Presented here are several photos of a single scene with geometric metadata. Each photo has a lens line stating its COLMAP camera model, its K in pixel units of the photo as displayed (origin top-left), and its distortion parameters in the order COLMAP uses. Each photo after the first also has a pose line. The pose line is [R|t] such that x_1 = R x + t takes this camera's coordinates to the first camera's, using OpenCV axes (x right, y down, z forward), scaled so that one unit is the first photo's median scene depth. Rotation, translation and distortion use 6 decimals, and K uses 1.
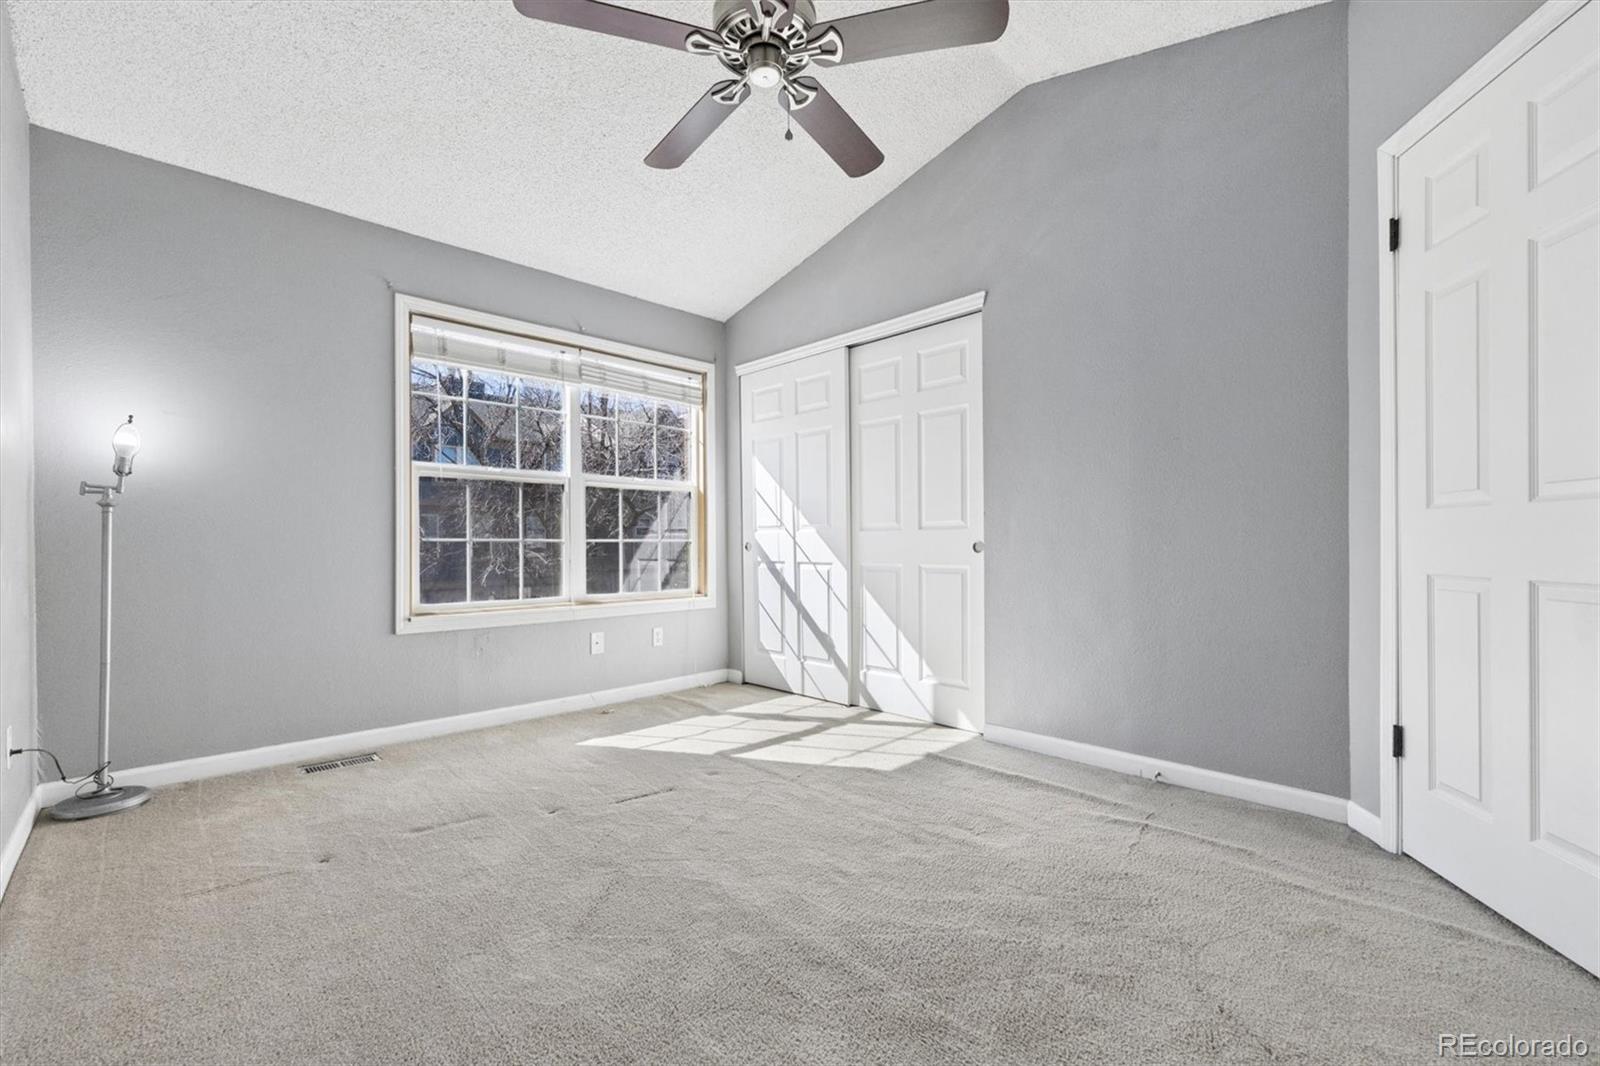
lens RADIAL K [[669.9, 0, 794.4], [0, 669.9, 527.8], [0, 0, 1]] dist [-0.000148, -0.000073]
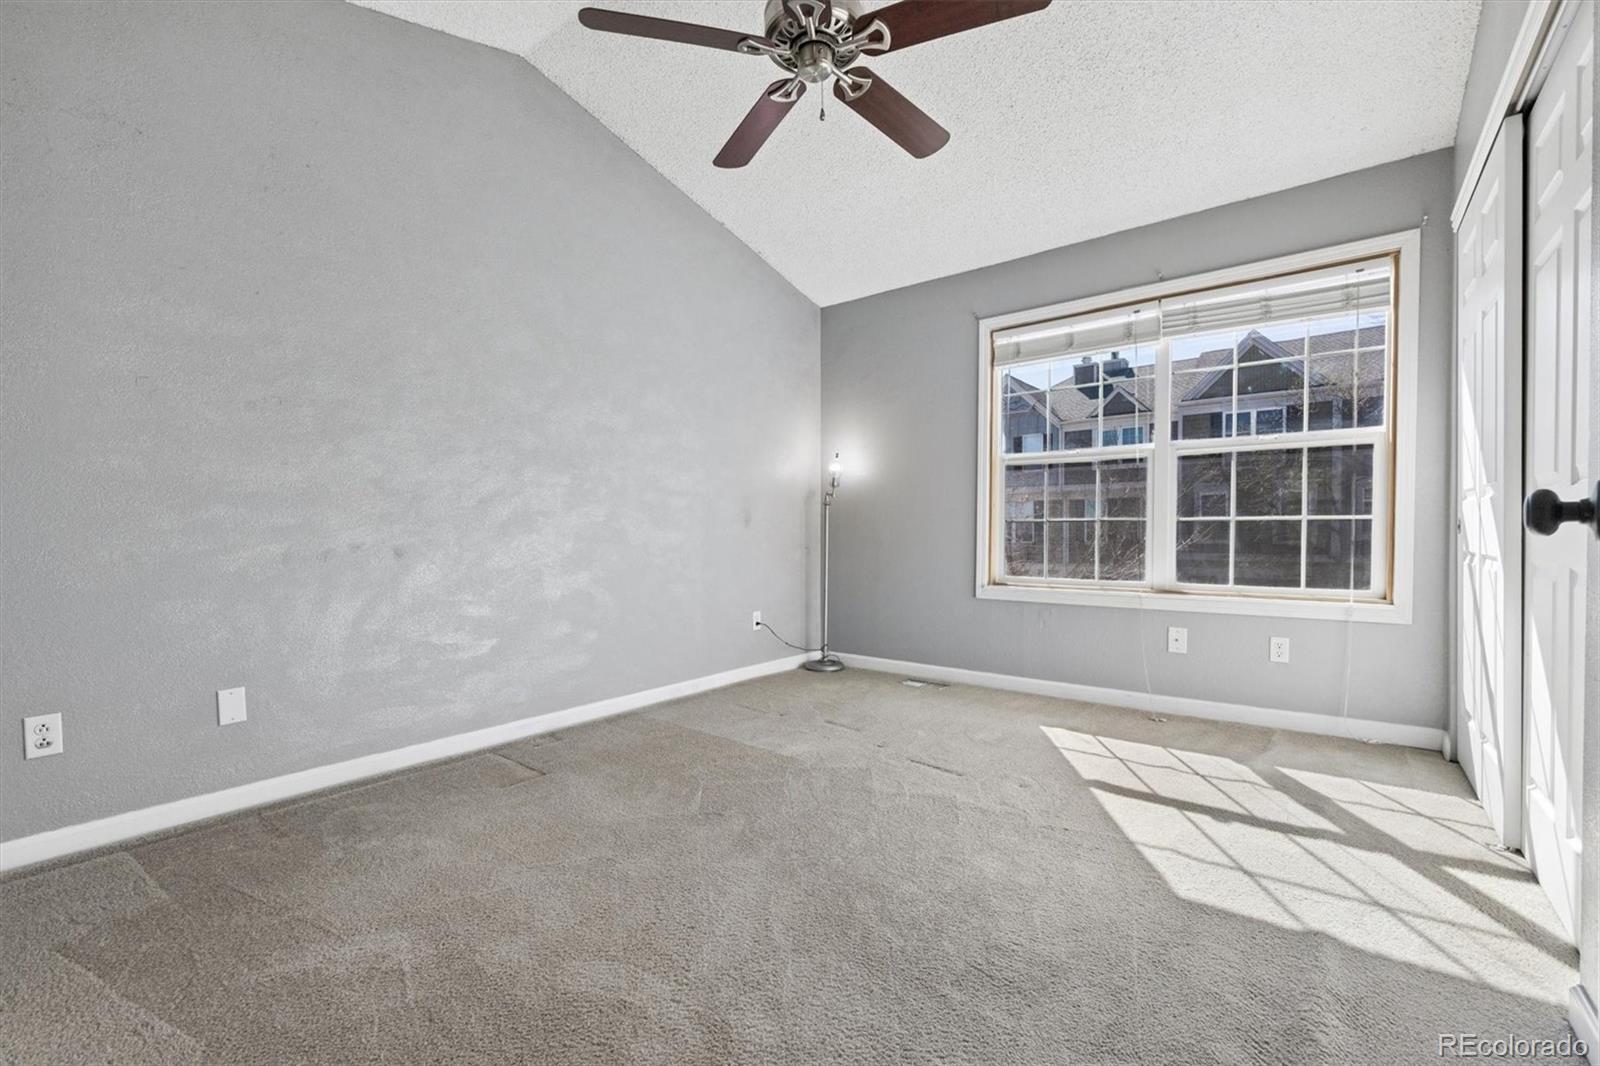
lens RADIAL K [[673.4, 0, 790.7], [0, 673.4, 516.5], [0, 0, 1]] dist [0.001162, 0.000198]
pose [[0.142411, -0.015407, -0.989688, 0.550484], [0.030999, 0.999458, -0.011098, 0.011685], [0.989322, -0.029099, 0.142811, 0.452061]]
